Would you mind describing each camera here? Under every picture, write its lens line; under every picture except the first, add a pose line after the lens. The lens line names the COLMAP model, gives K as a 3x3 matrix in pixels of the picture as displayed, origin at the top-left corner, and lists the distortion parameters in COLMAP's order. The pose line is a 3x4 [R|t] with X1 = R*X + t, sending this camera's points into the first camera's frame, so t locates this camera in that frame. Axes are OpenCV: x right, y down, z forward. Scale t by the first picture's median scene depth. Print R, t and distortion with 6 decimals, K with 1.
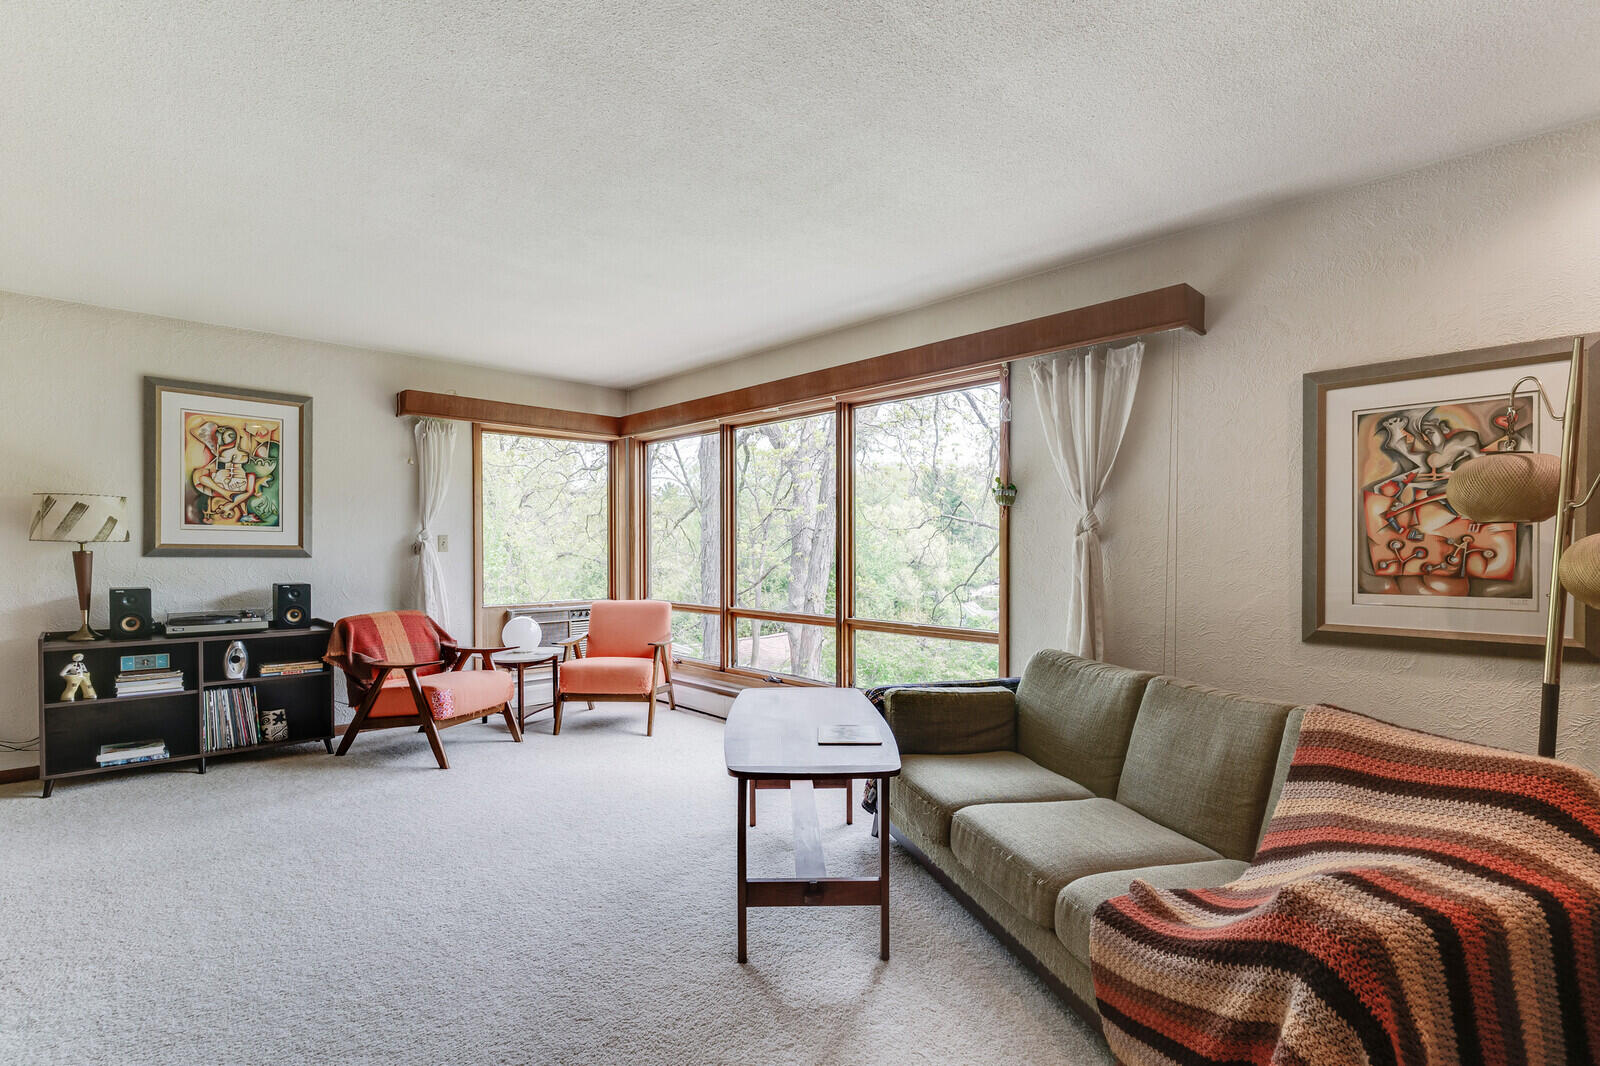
lens RADIAL K [[772.2, 0, 802.3], [0, 772.2, 538.4], [0, 0, 1]] dist [0.000468, -0.000032]
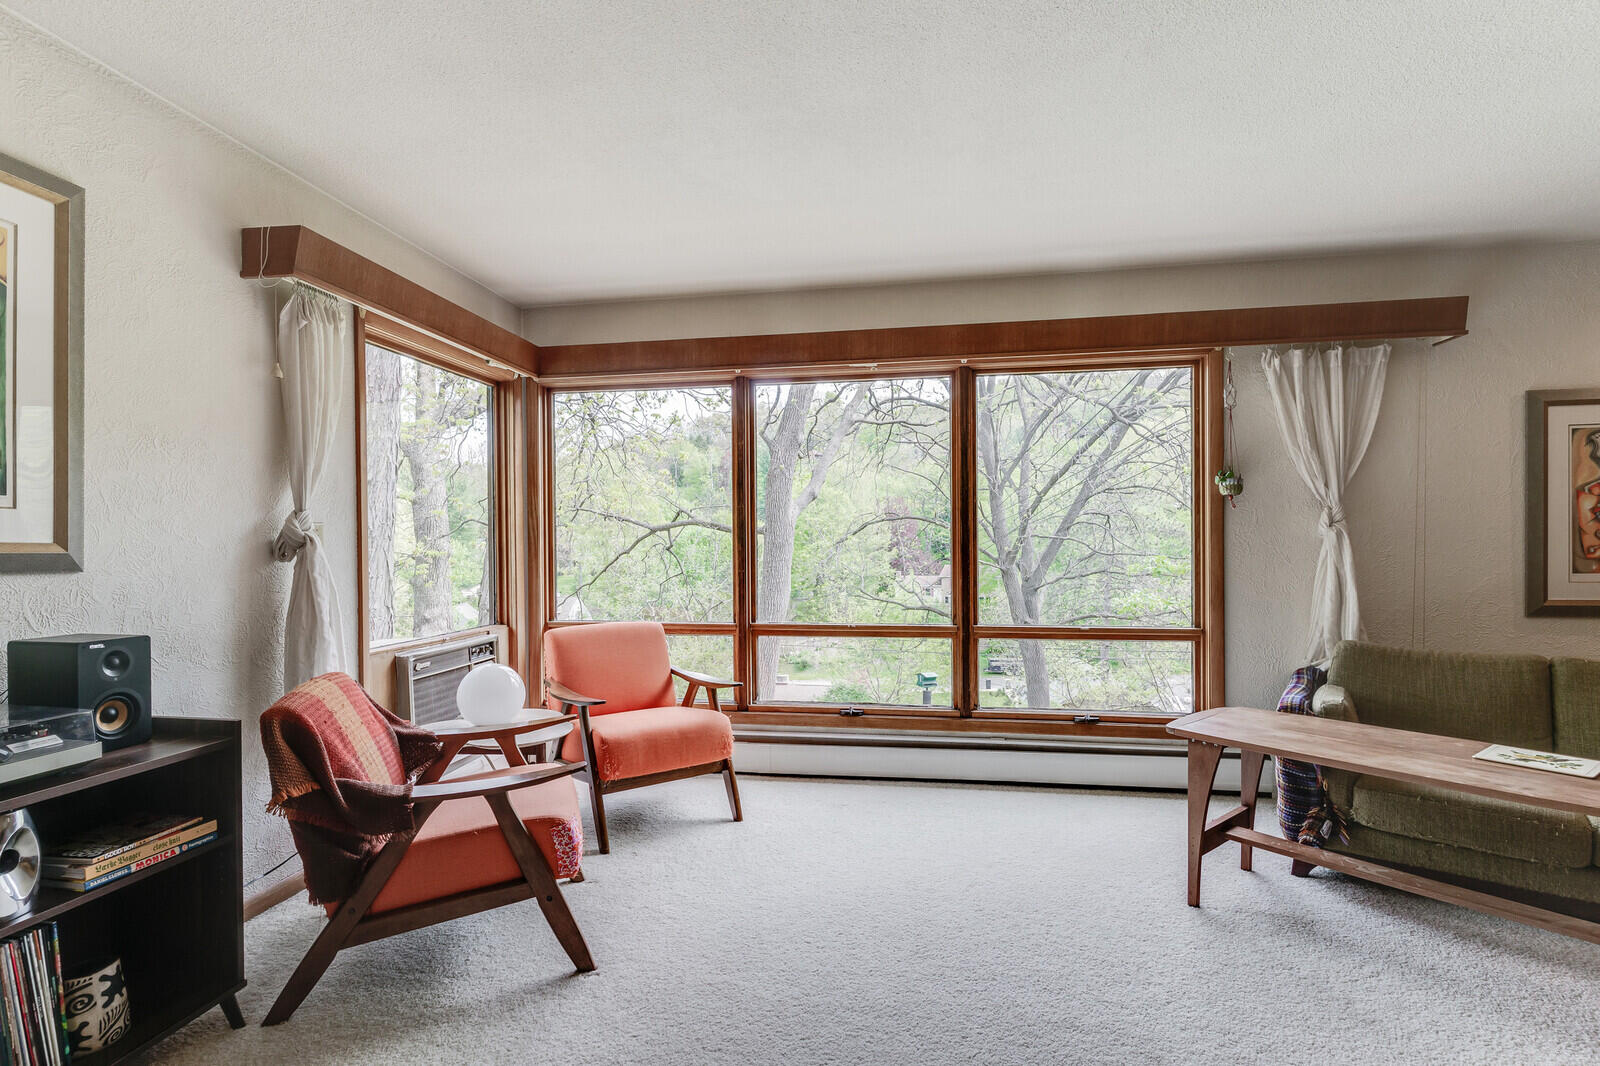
lens RADIAL K [[772.2, 0, 802.3], [0, 772.2, 538.4], [0, 0, 1]] dist [0.000468, -0.000032]
pose [[0.798822, -0.002959, 0.601561, -0.837922], [0.002071, 0.999996, 0.002170, 0.008514], [-0.601564, -0.000488, 0.798824, 0.630924]]
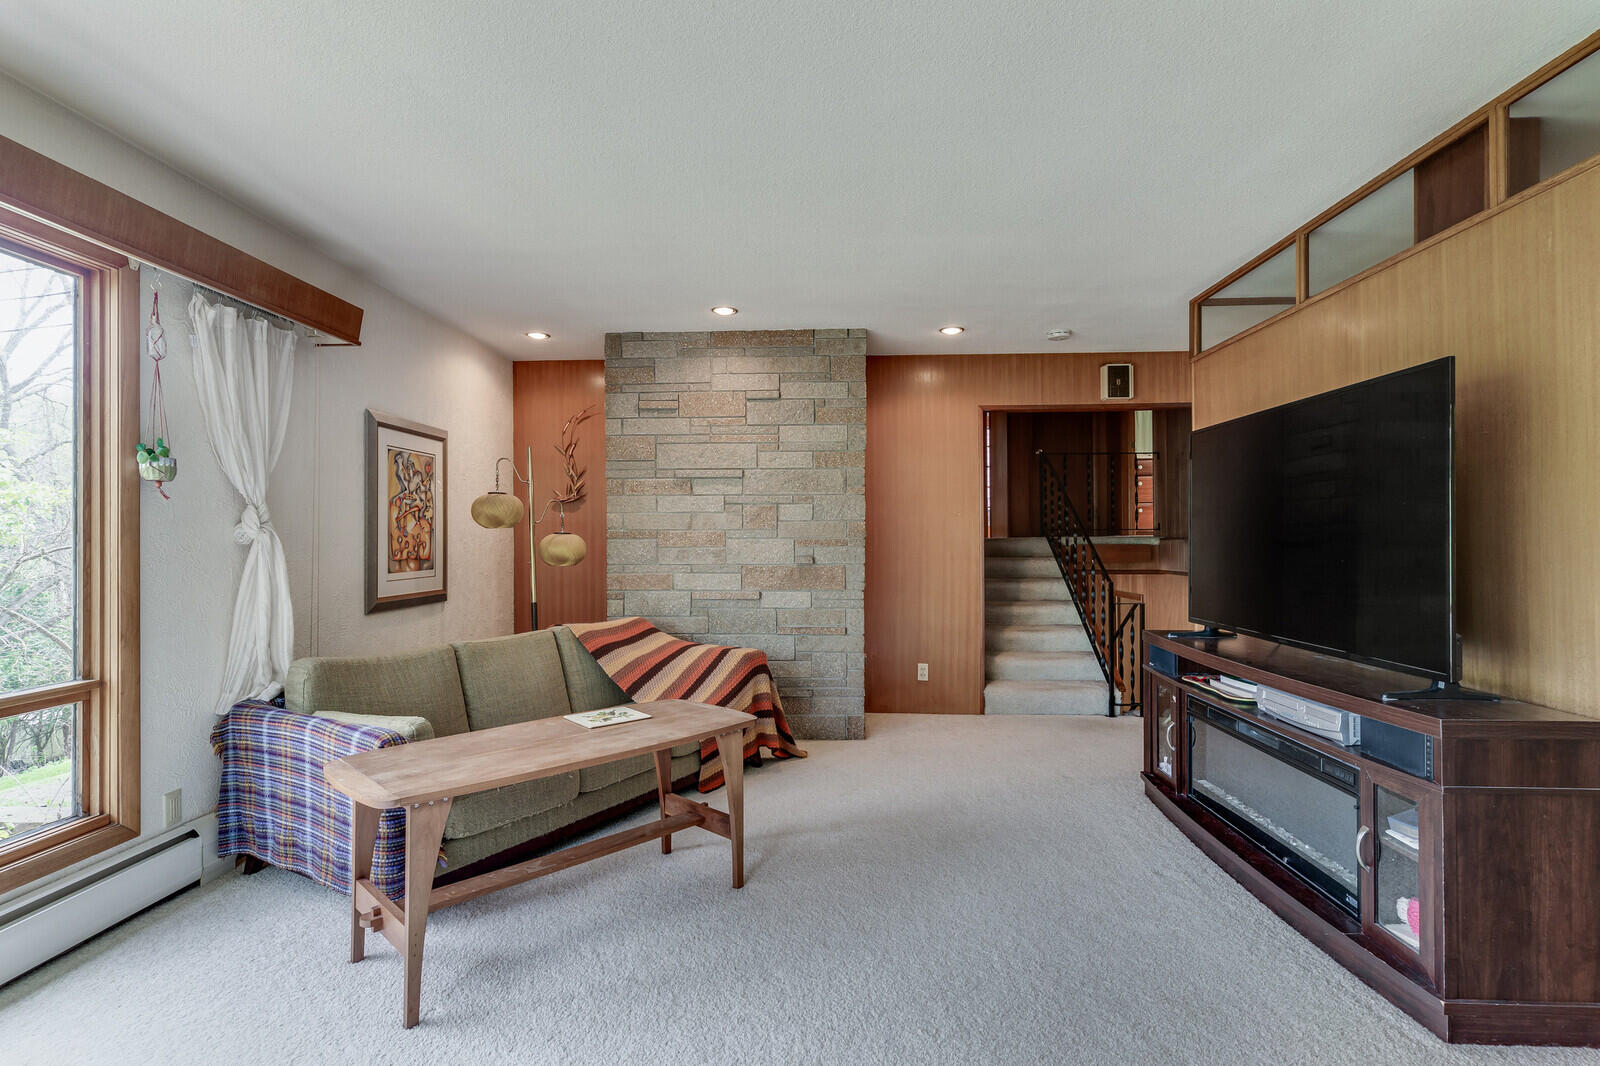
lens RADIAL K [[773.9, 0, 777.5], [0, 773.9, 532.3], [0, 0, 1]] dist [0.000964, 0.000073]
pose [[-0.681703, 0.009162, 0.731572, -0.683669], [-0.001883, 0.999896, -0.014277, 0.011803], [-0.731627, -0.011111, -0.681615, 1.210900]]
